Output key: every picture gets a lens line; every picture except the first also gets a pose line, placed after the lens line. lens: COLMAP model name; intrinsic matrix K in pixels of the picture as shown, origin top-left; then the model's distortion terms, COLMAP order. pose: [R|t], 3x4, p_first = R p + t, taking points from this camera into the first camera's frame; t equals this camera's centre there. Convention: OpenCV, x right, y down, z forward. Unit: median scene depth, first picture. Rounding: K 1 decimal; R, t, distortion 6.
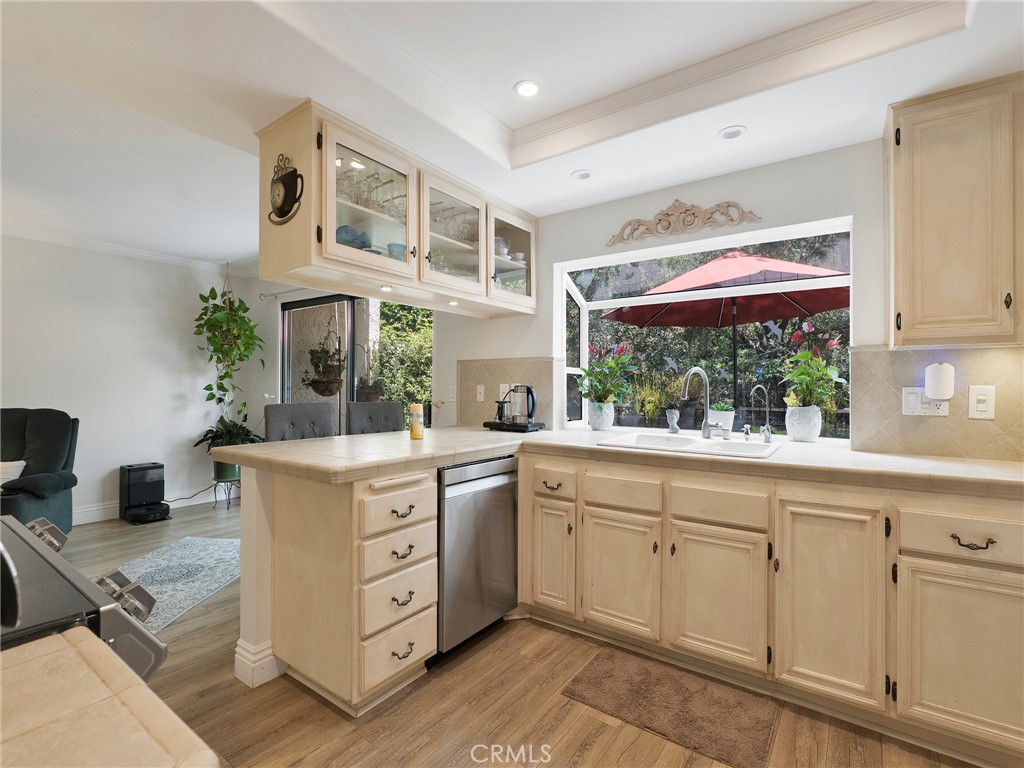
lens RADIAL K [[493.0, 0, 508.8], [0, 493.0, 382.2], [0, 0, 1]] dist [-0.010525, -0.000398]
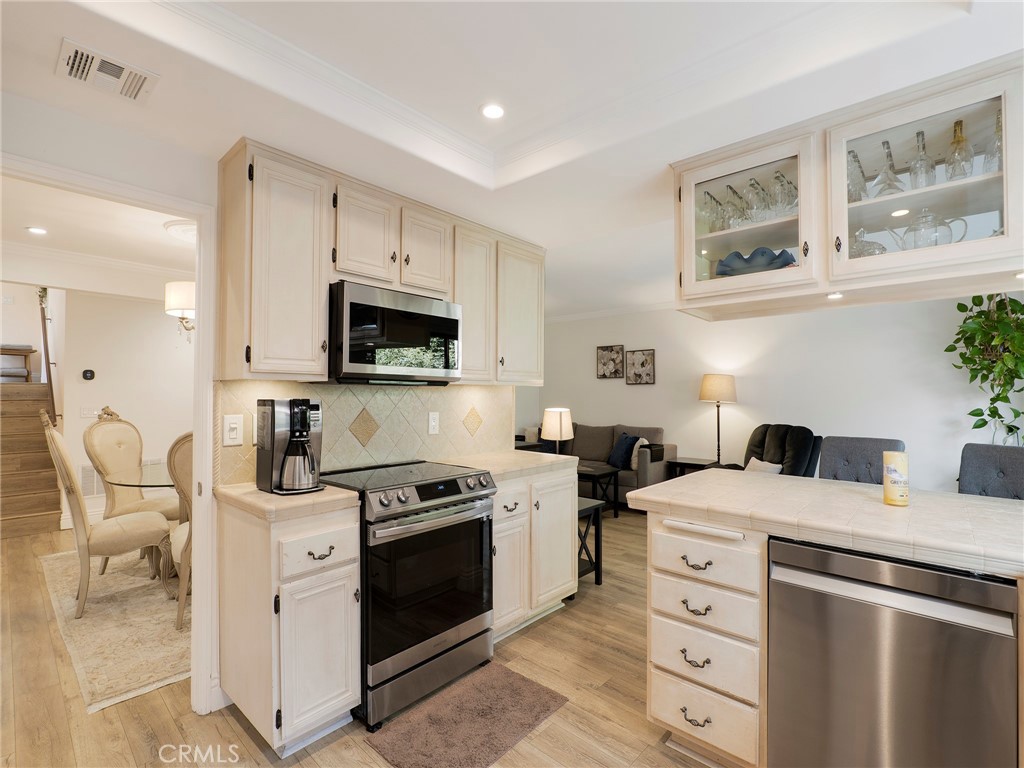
lens RADIAL K [[493.0, 0, 510.0], [0, 493.0, 389.5], [0, 0, 1]] dist [-0.010525, -0.000398]
pose [[-0.133770, -0.014577, -0.990905, 0.314458], [0.004381, 0.999873, -0.015300, -0.019249], [0.991003, -0.006388, -0.133689, 0.336333]]
